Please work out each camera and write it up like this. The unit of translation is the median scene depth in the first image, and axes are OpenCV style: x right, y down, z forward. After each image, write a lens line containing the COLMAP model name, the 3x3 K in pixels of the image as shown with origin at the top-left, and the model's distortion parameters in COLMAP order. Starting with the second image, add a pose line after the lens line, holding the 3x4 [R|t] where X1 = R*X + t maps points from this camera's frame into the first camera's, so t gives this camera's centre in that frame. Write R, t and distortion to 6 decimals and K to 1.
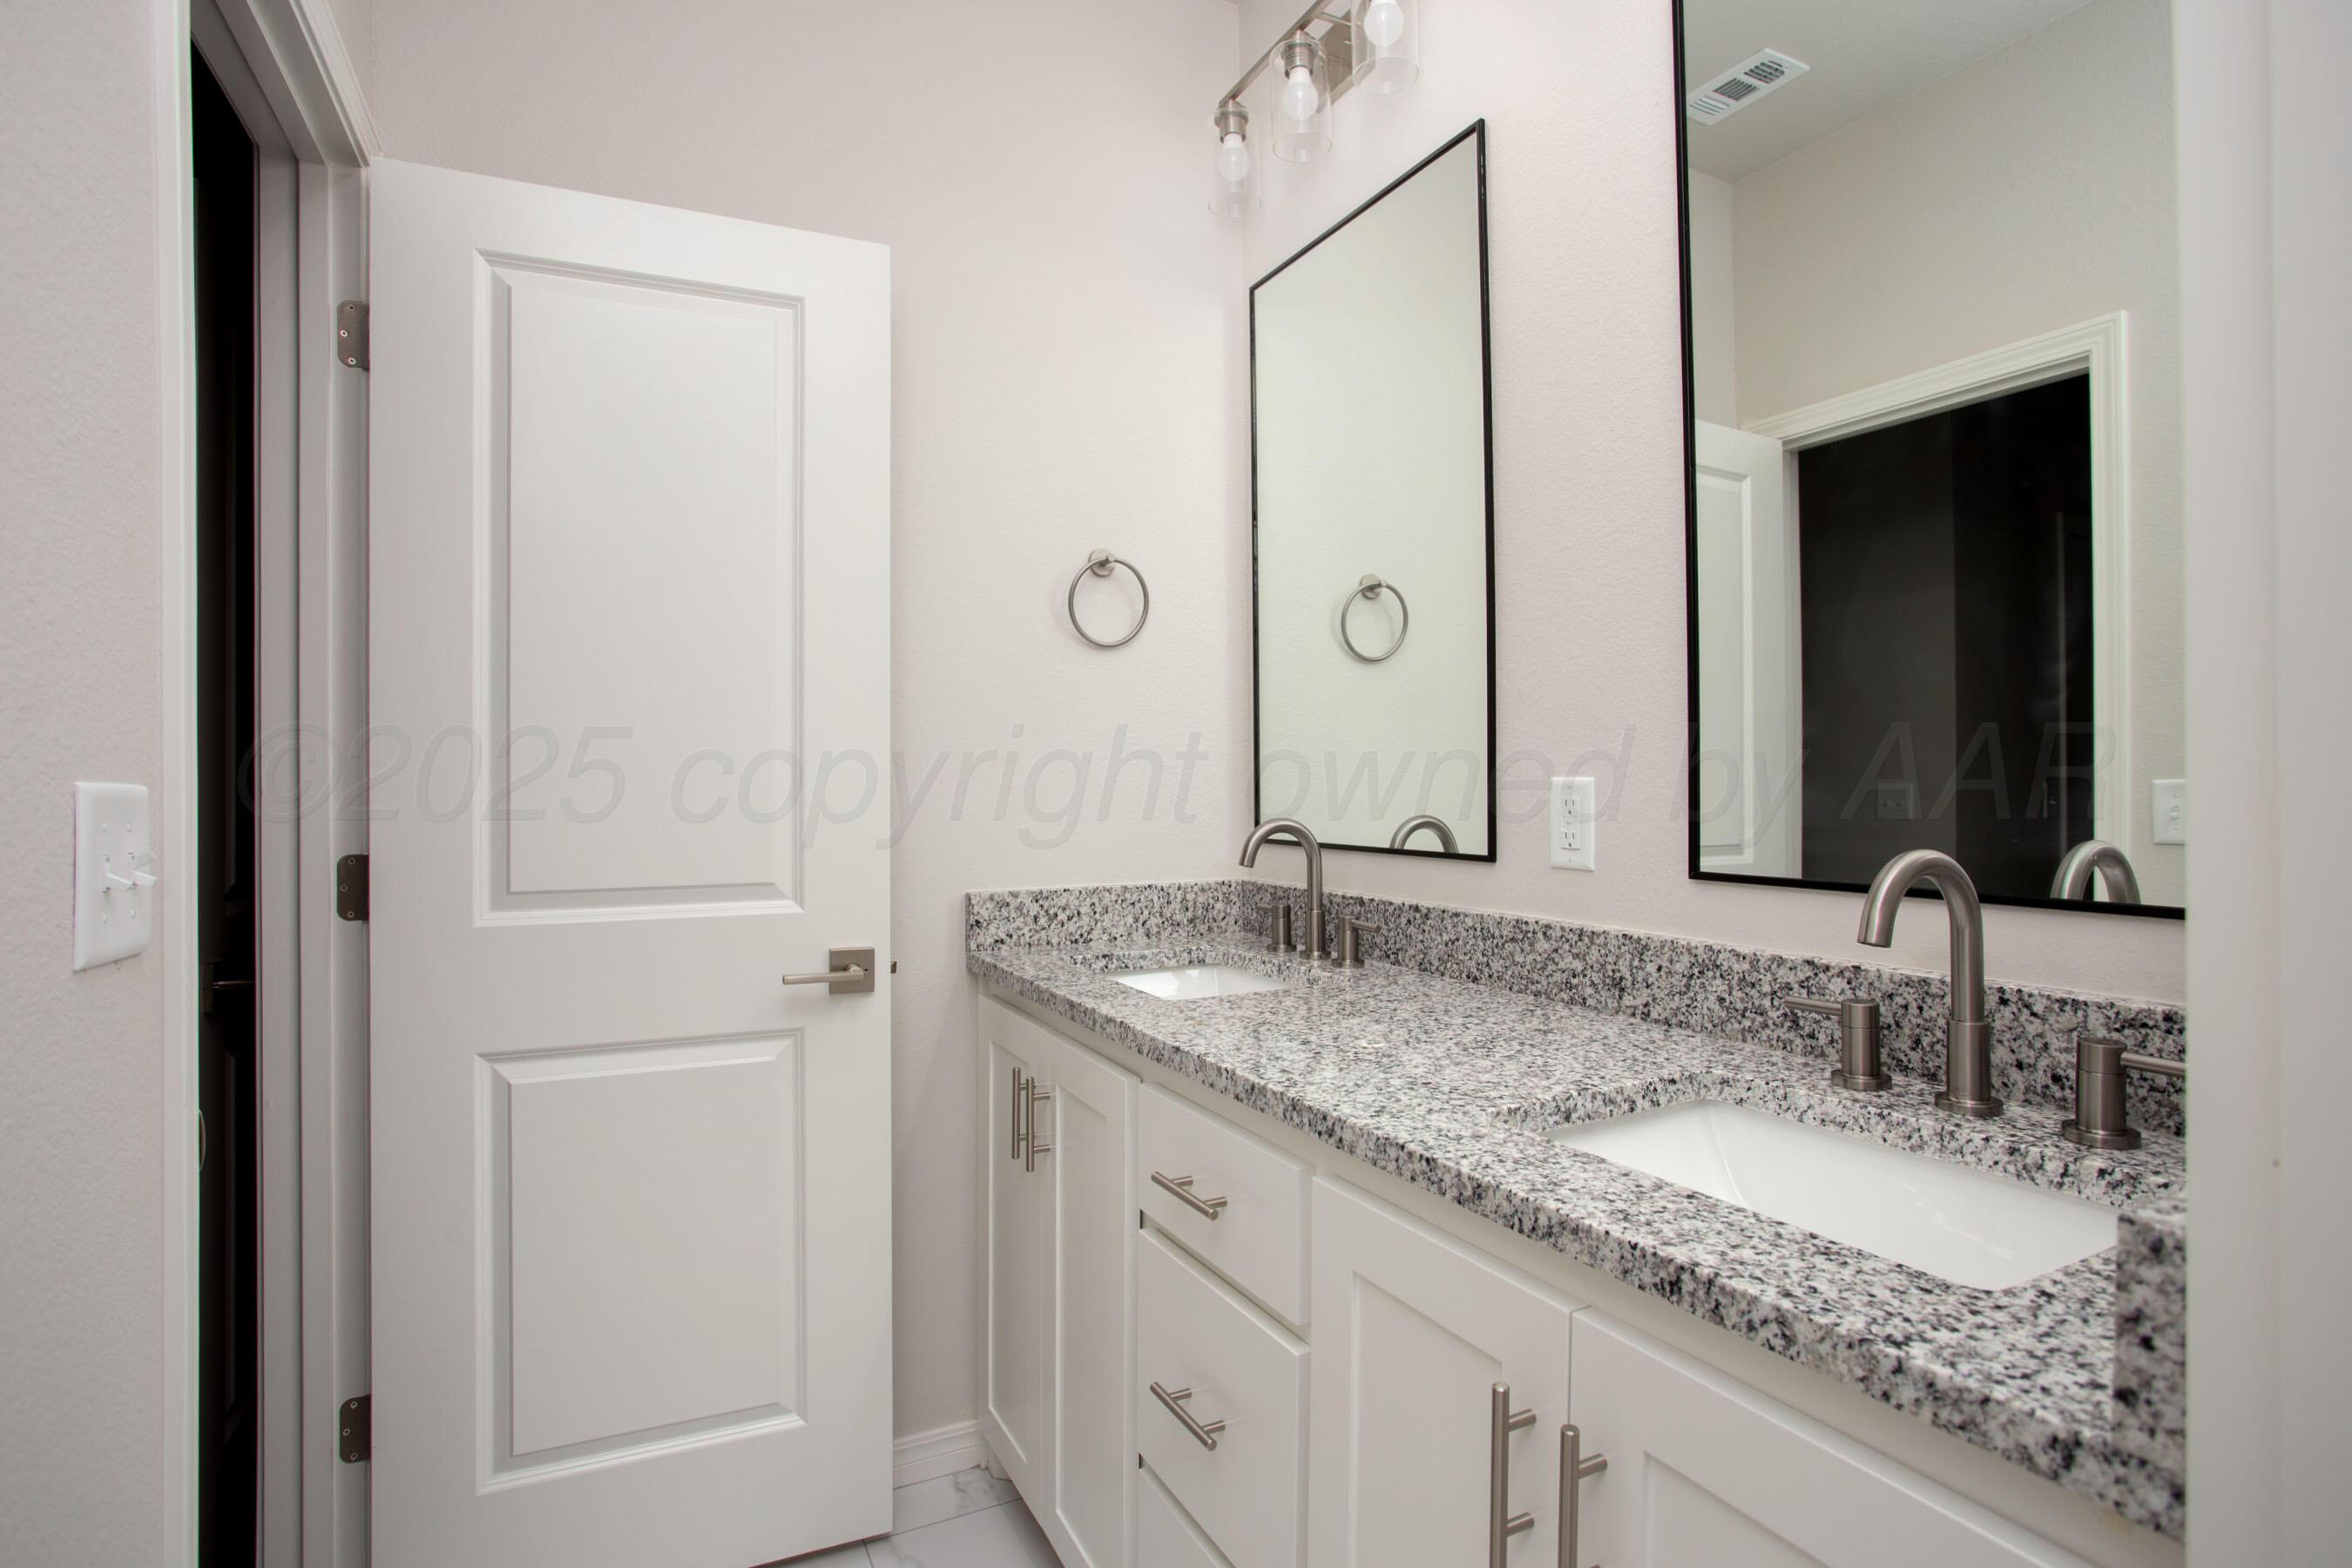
lens RADIAL K [[1150.8, 0, 1211.2], [0, 1150.8, 782.5], [0, 0, 1]] dist [-0.030090, -0.000086]
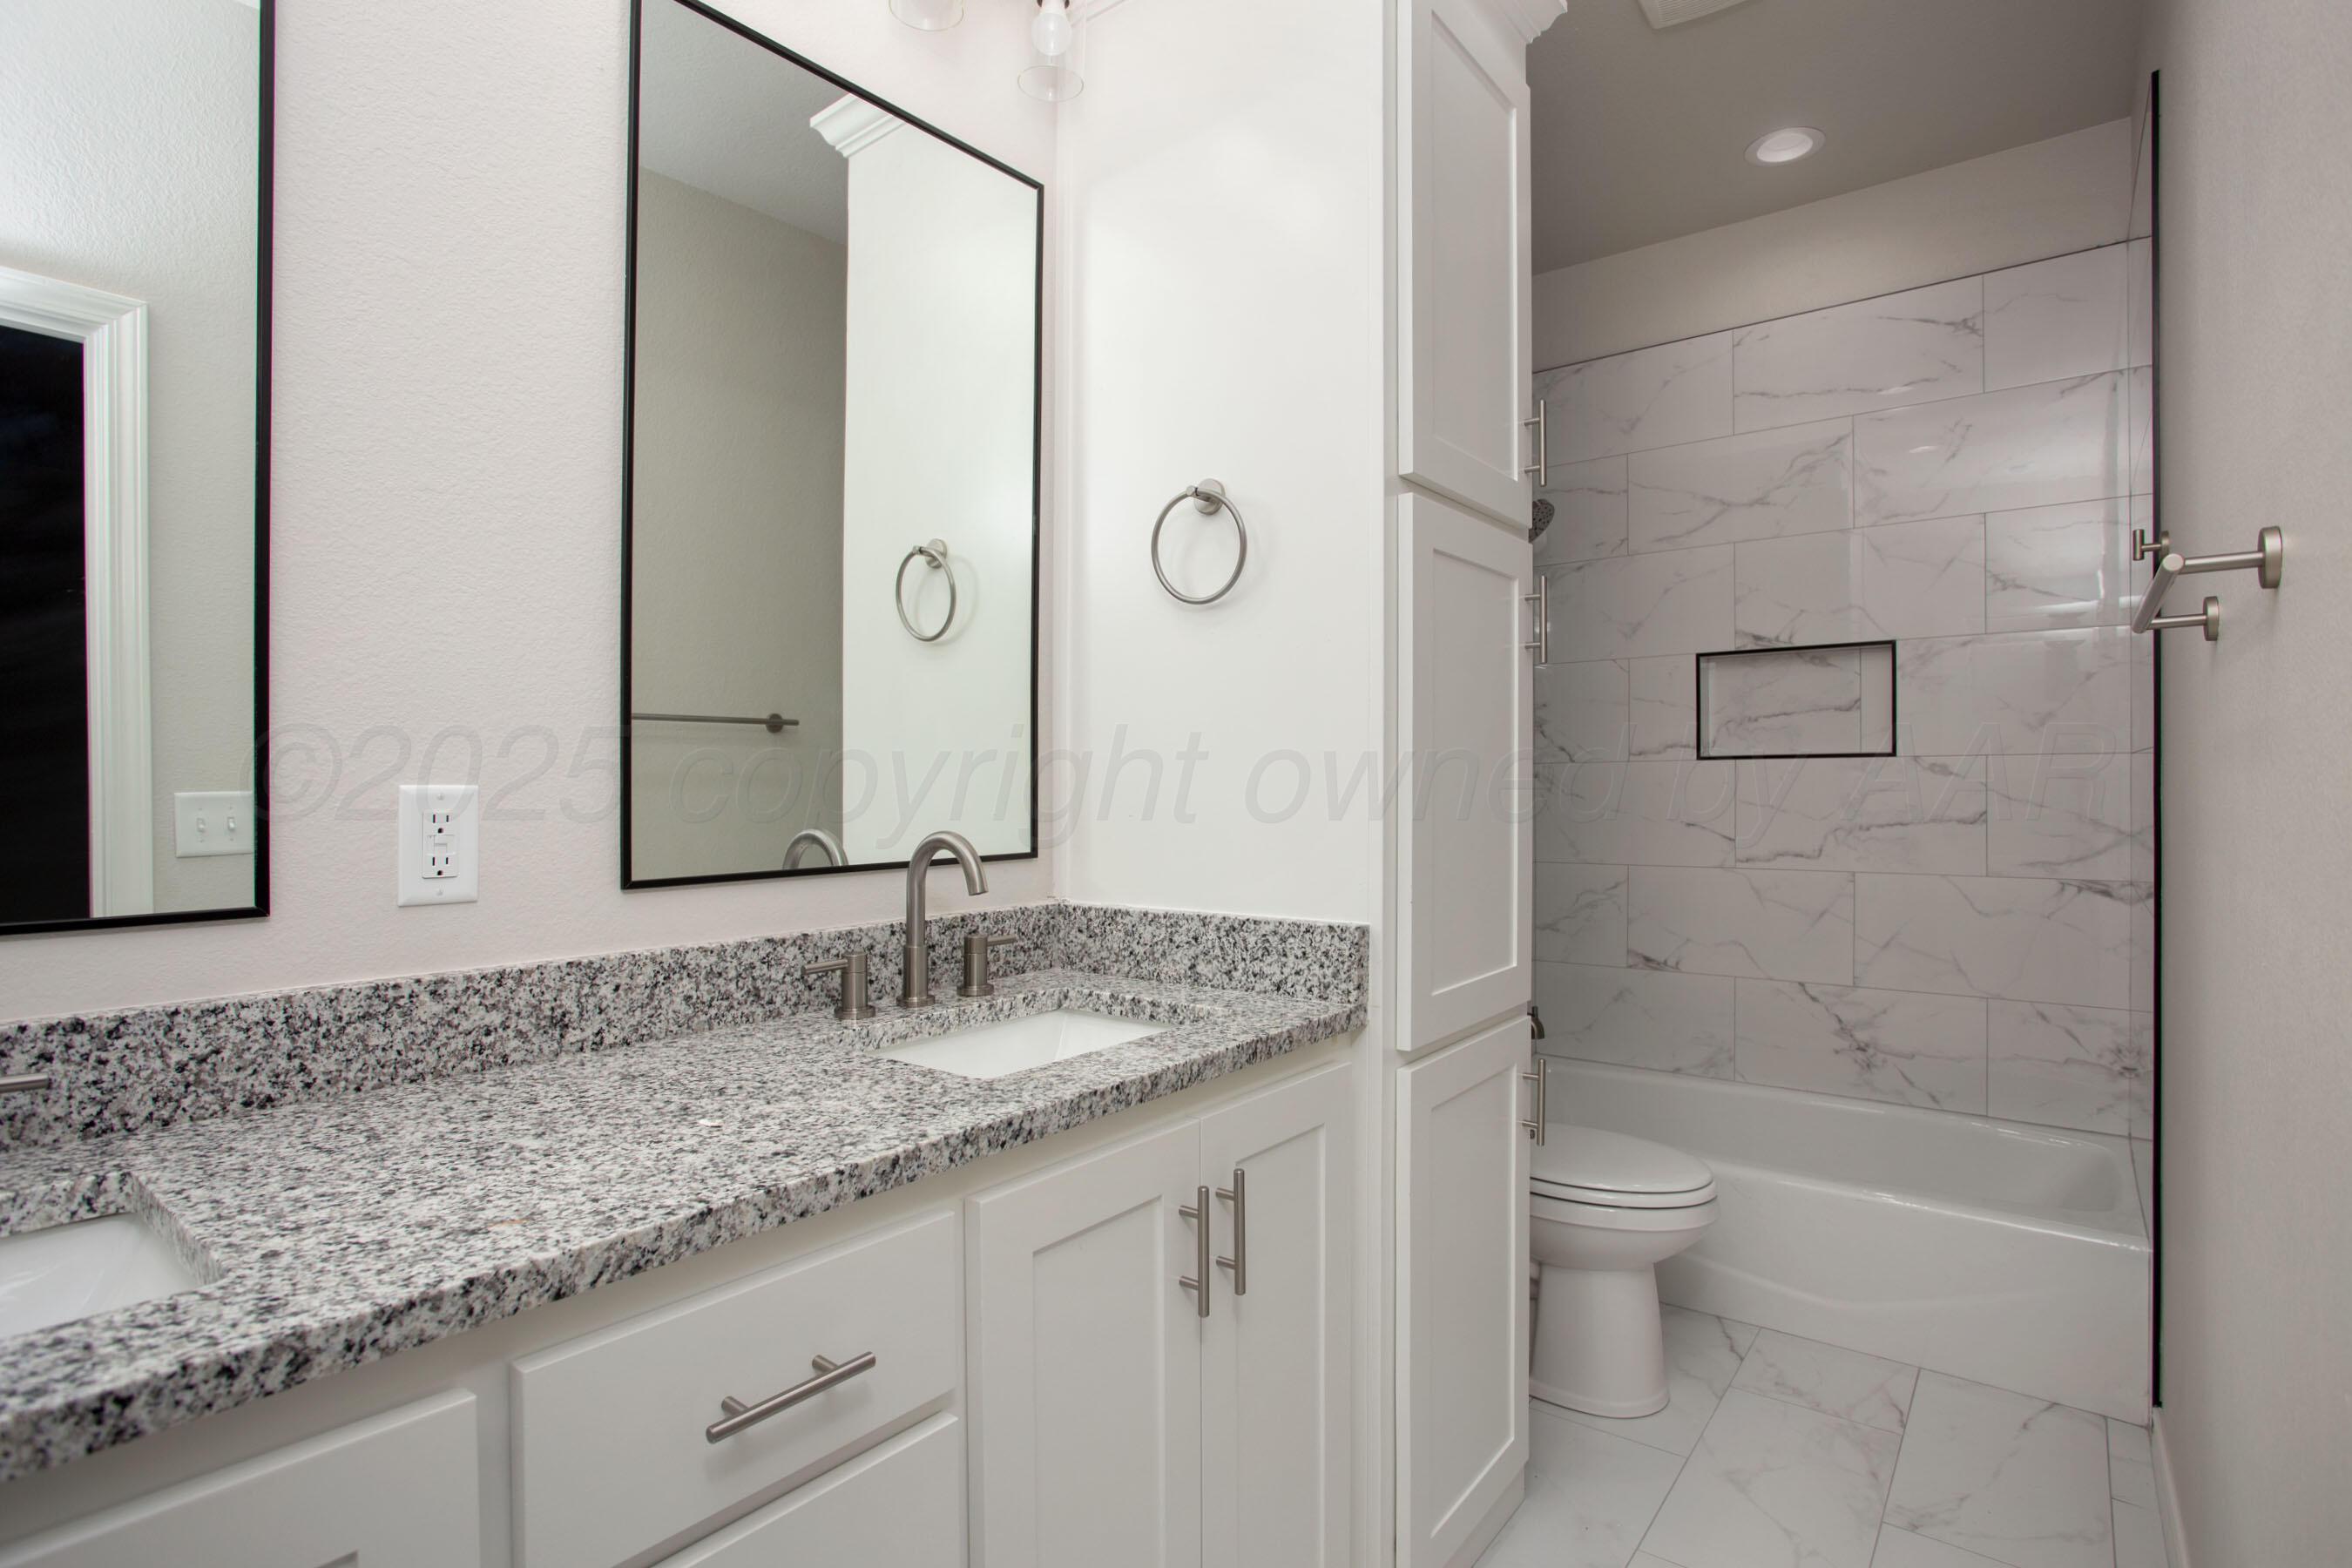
lens RADIAL K [[1150.8, 0, 1211.2], [0, 1150.8, 782.5], [0, 0, 1]] dist [-0.030090, -0.000086]
pose [[-0.403297, 0.007015, 0.915042, -0.704003], [0.007238, 0.999964, -0.004476, 0.001777], [-0.915041, 0.004818, -0.403333, 0.989114]]
